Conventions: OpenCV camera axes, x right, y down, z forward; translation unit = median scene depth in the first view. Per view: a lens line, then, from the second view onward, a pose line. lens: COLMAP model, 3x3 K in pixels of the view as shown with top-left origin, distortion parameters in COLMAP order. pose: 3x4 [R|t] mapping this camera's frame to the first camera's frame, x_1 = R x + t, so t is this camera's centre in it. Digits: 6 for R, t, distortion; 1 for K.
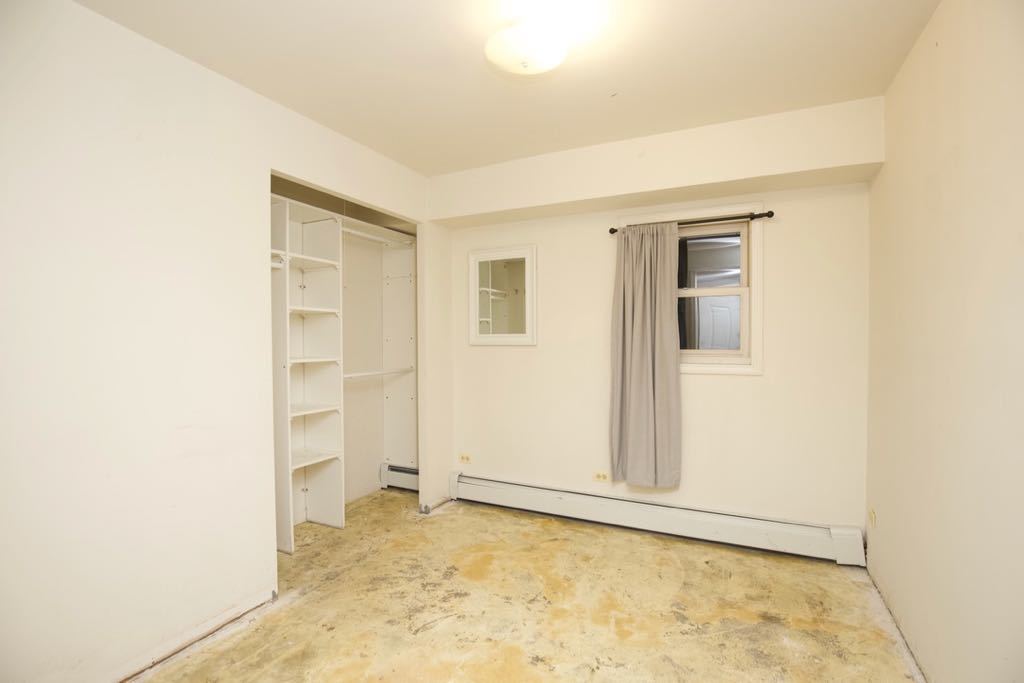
lens RADIAL K [[485.8, 0, 499.1], [0, 485.8, 341.4], [0, 0, 1]] dist [-0.028167, 0.000120]
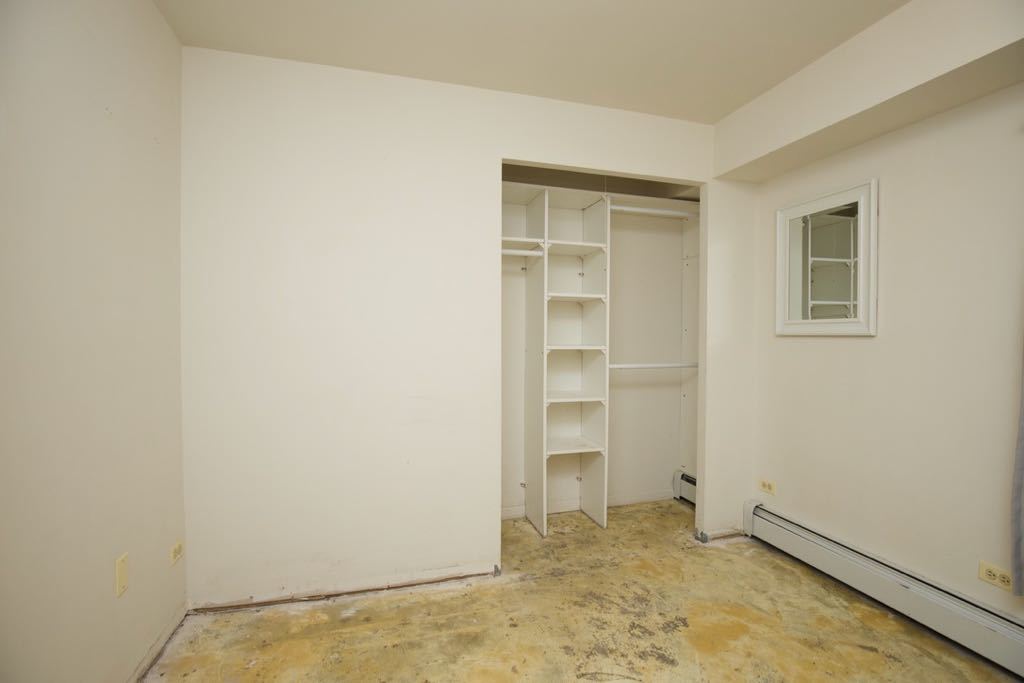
lens RADIAL K [[468.6, 0, 514.9], [0, 468.6, 345.4], [0, 0, 1]] dist [-0.034893, 0.007720]
pose [[0.675128, 0.023569, -0.737324, 0.234141], [-0.013395, 0.999716, 0.019691, 0.017428], [0.737579, -0.003417, 0.675252, 0.280094]]
